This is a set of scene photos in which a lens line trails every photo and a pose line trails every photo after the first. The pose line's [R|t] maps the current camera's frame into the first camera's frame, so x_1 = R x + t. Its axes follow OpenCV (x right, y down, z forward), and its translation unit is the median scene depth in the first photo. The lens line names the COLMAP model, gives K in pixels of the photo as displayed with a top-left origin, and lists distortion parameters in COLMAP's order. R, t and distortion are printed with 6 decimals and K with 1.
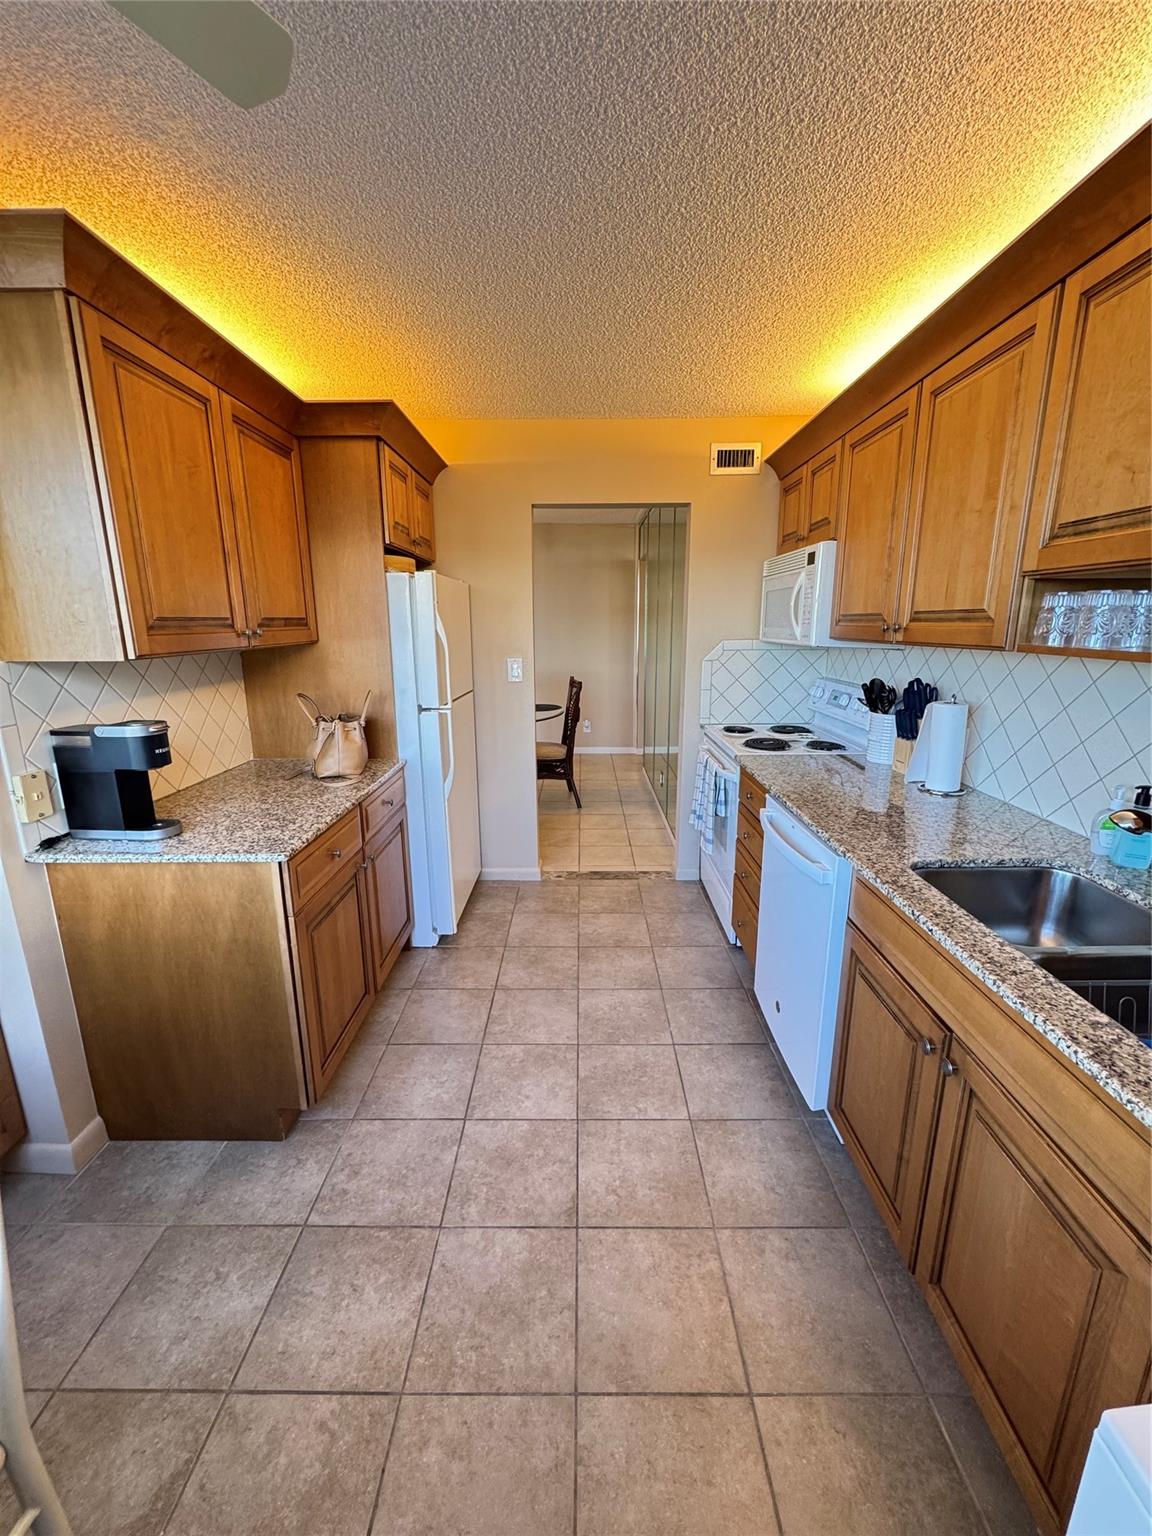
lens RADIAL K [[617.0, 0, 579.6], [0, 617.0, 768.7], [0, 0, 1]] dist [-0.002219, -0.000048]
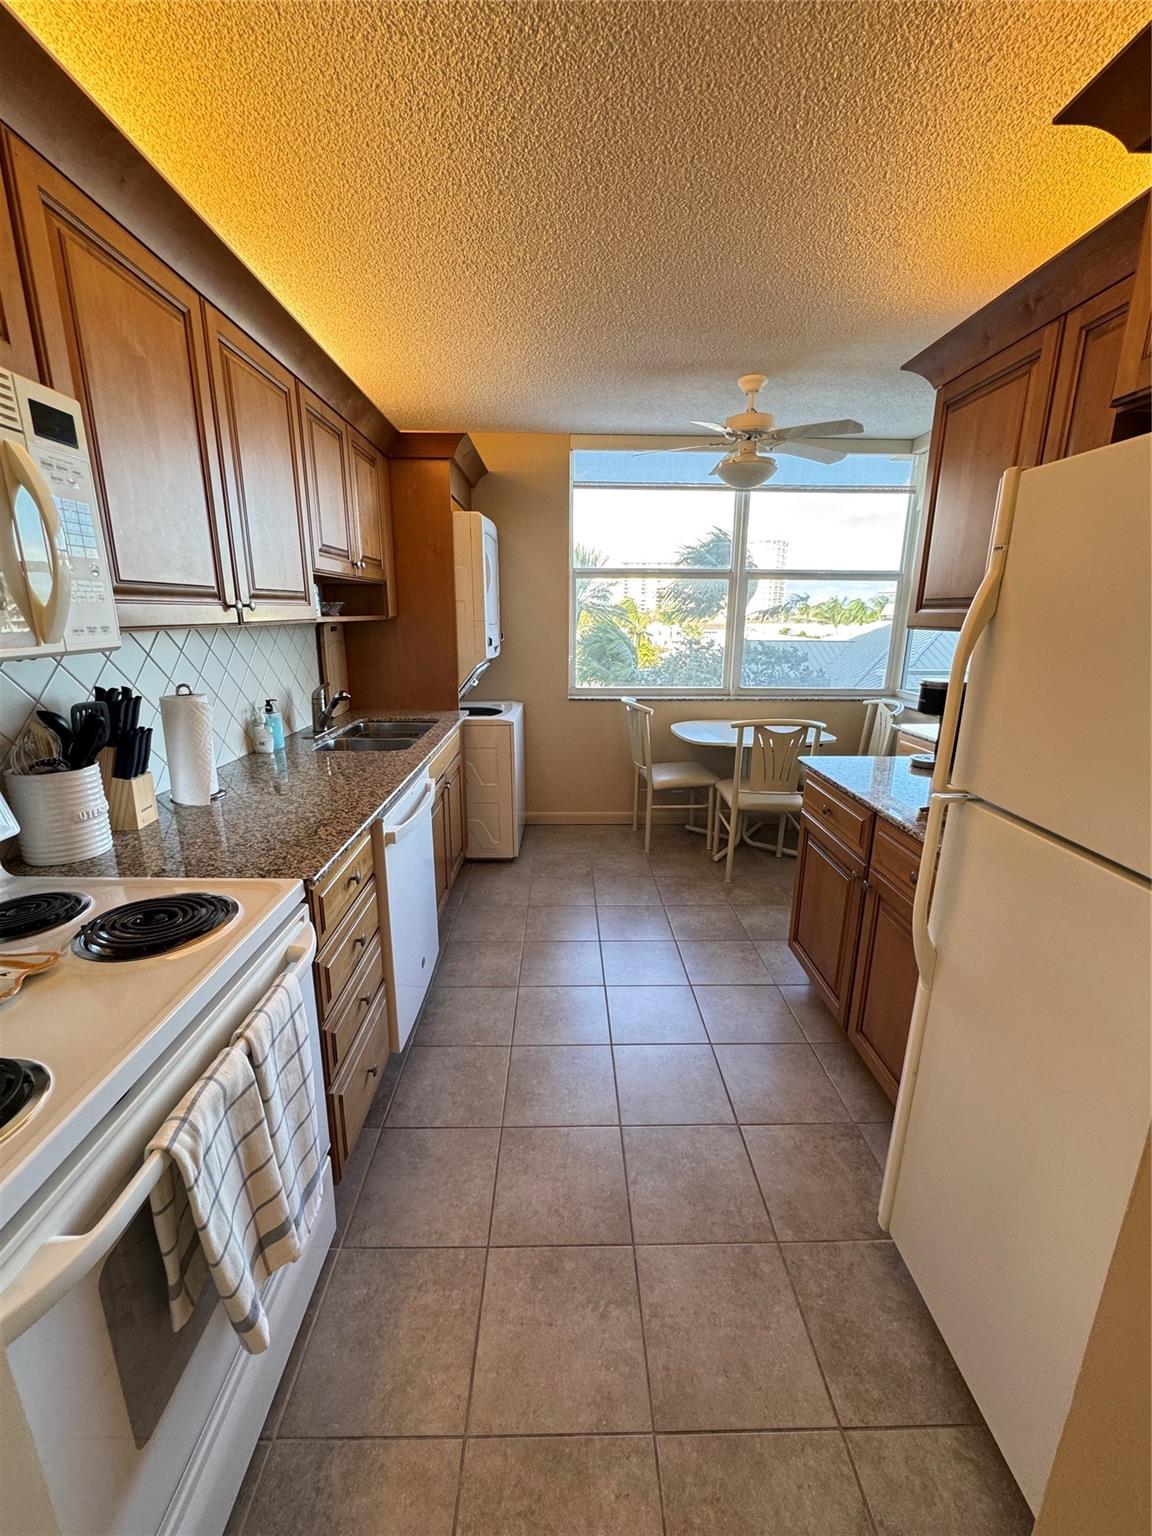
lens RADIAL K [[617.2, 0, 576.0], [0, 617.2, 768.0], [0, 0, 1]] dist [-0.002896, 0.000279]
pose [[-0.999739, 0.004125, -0.022479, 0.085195], [-0.006795, 0.885449, 0.464686, -0.450145], [0.021821, 0.464718, -0.885190, 1.953178]]
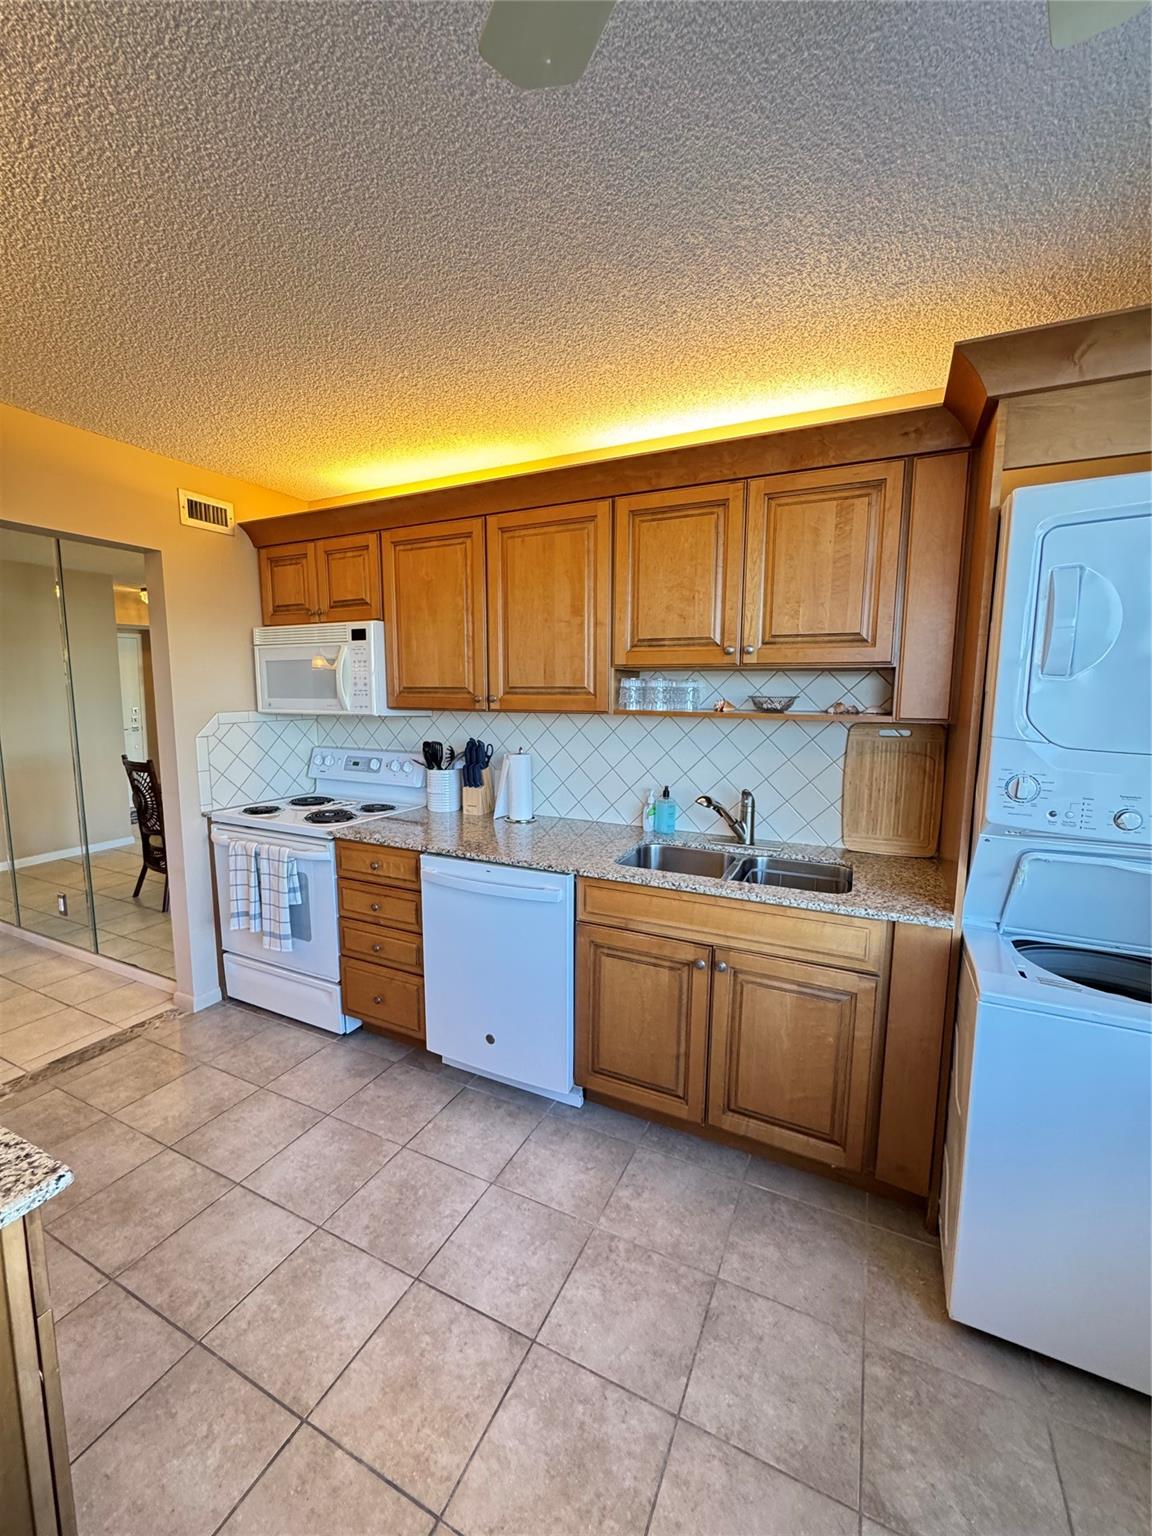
lens RADIAL K [[617.2, 0, 576.0], [0, 617.2, 768.0], [0, 0, 1]] dist [-0.002896, 0.000279]
pose [[0.429997, -0.104784, 0.896729, -0.592024], [0.200759, 0.979472, 0.018185, -0.081240], [-0.880226, 0.172207, 0.442206, 0.324493]]
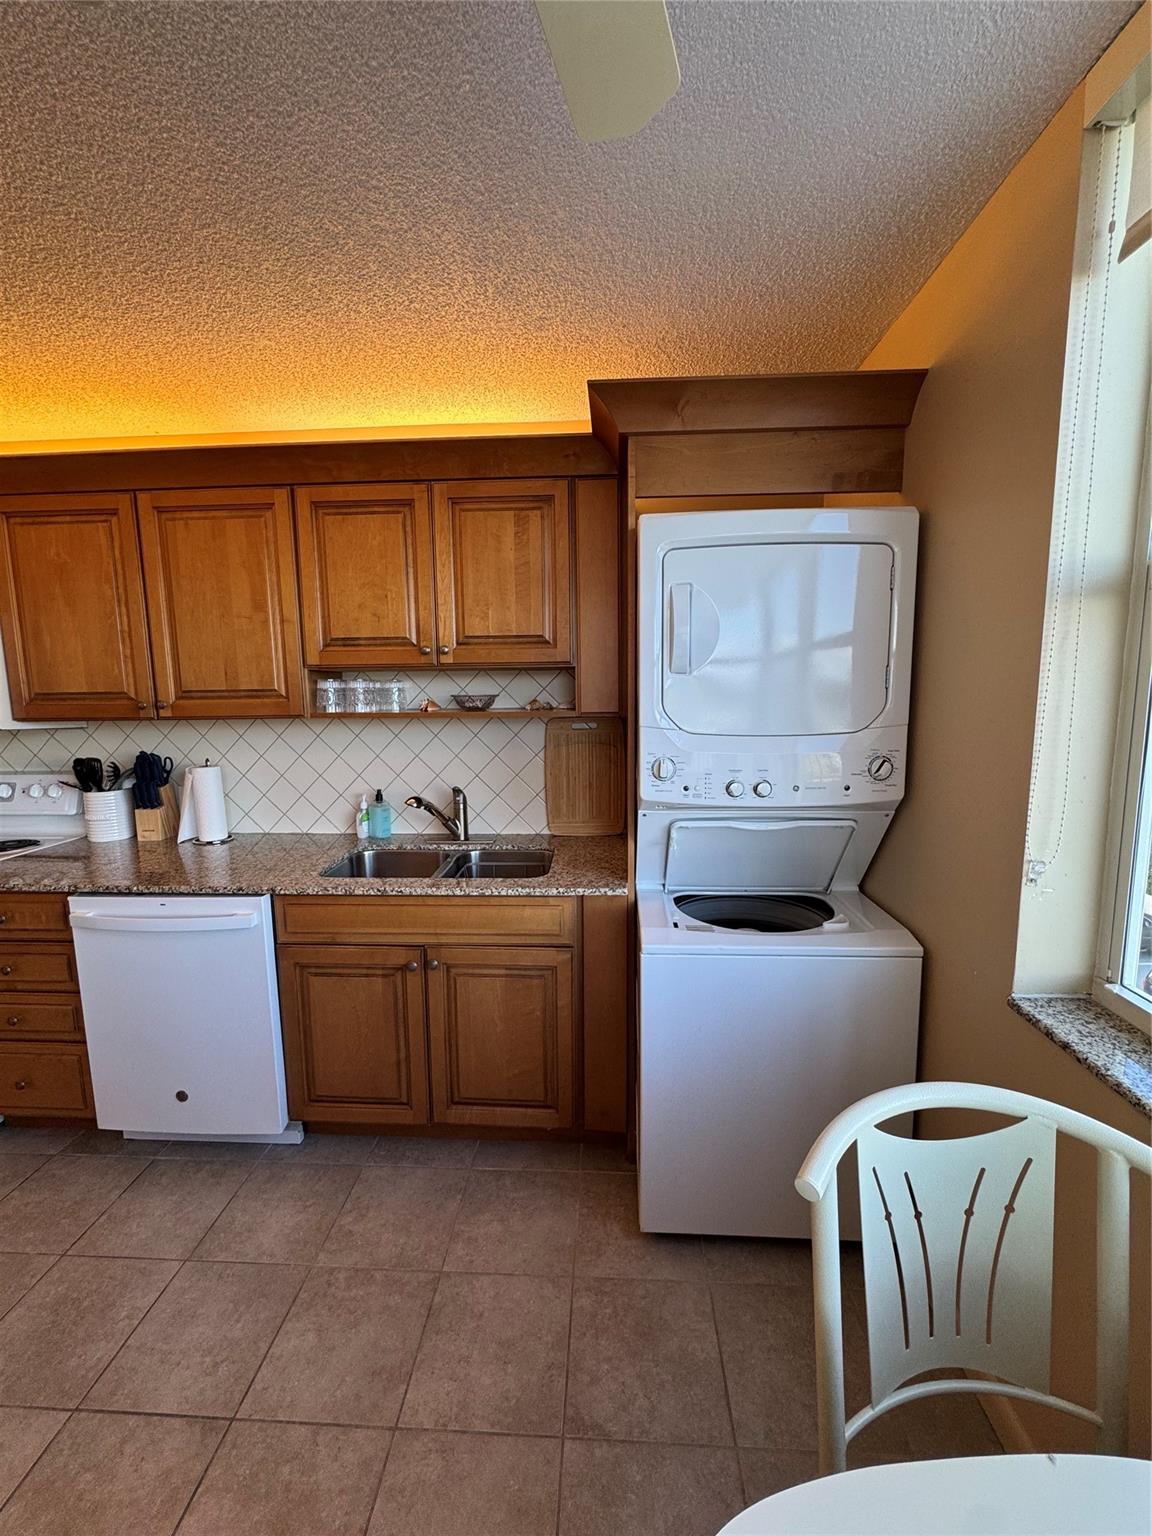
lens RADIAL K [[617.2, 0, 576.0], [0, 617.2, 768.0], [0, 0, 1]] dist [-0.002896, 0.000279]
pose [[0.048141, -0.122538, 0.991296, -0.576051], [0.242409, 0.964209, 0.107418, -0.062055], [-0.968979, 0.235128, 0.076122, 0.237622]]
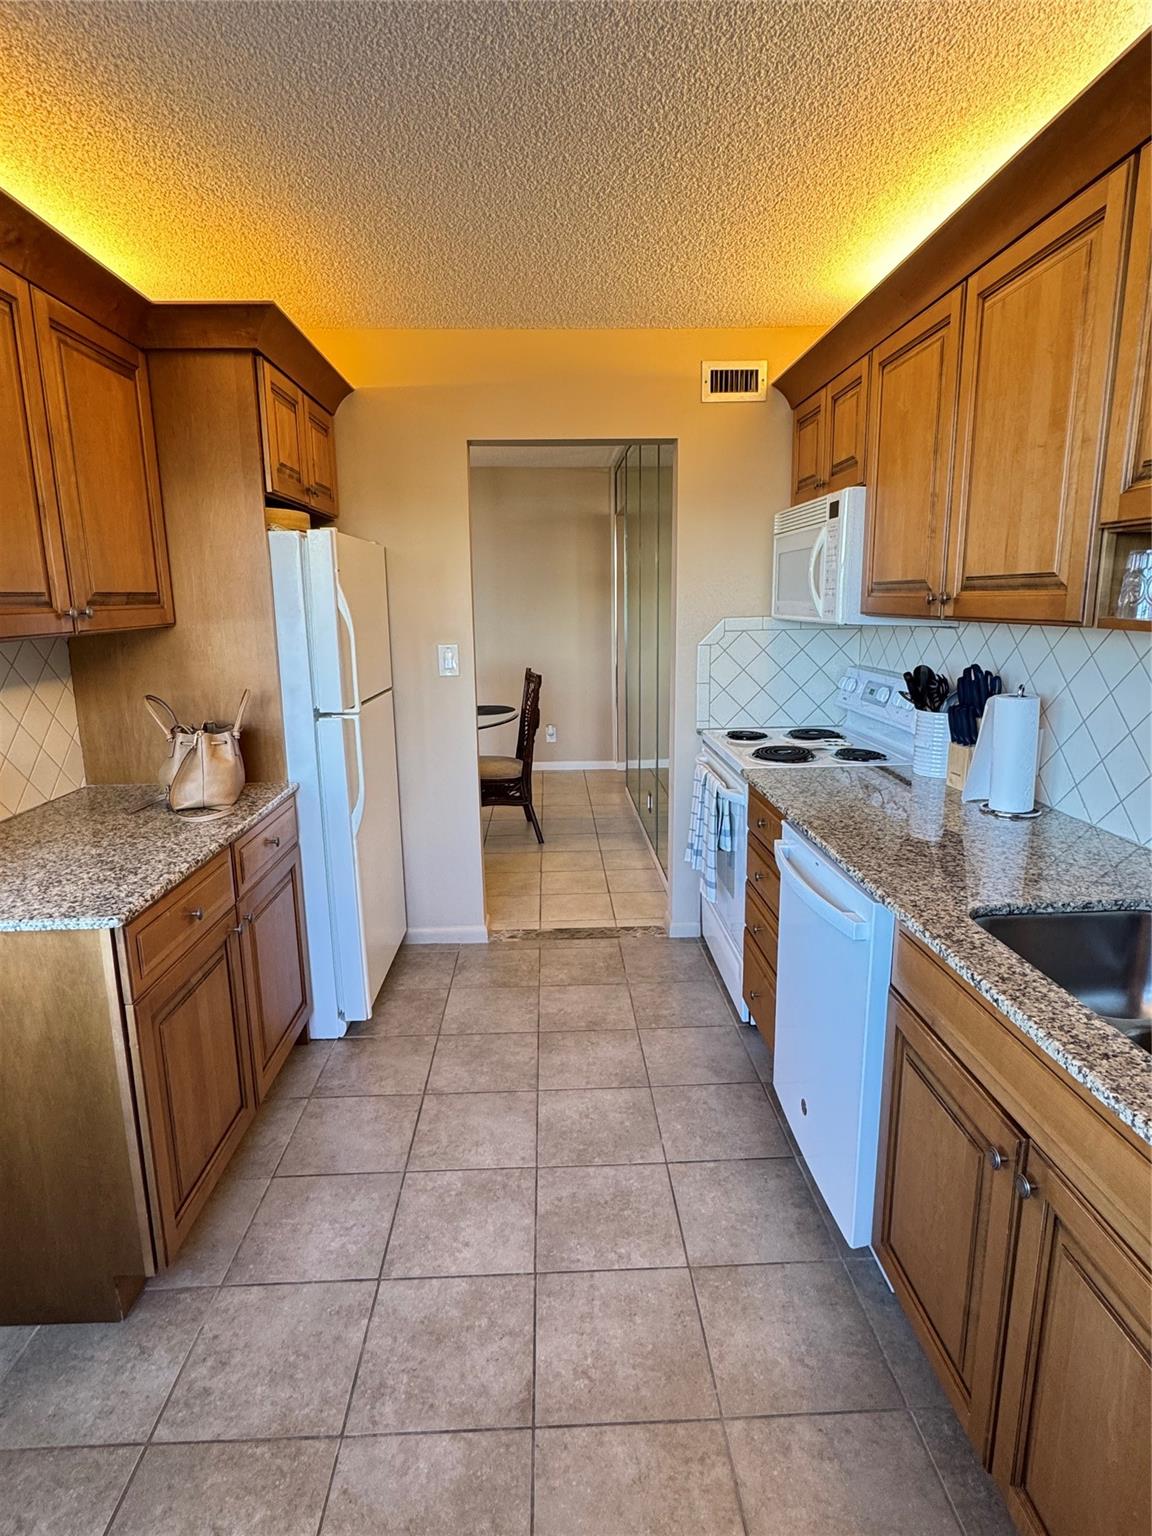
lens RADIAL K [[818.1, 0, 579.7], [0, 818.1, 766.1], [0, 0, 1]] dist [-0.001717, -0.000289]
pose [[0.999031, -0.016851, 0.040661, 0.020263], [0.018032, 0.999421, -0.028869, -0.000734], [-0.040151, 0.029574, 0.998756, 0.016261]]
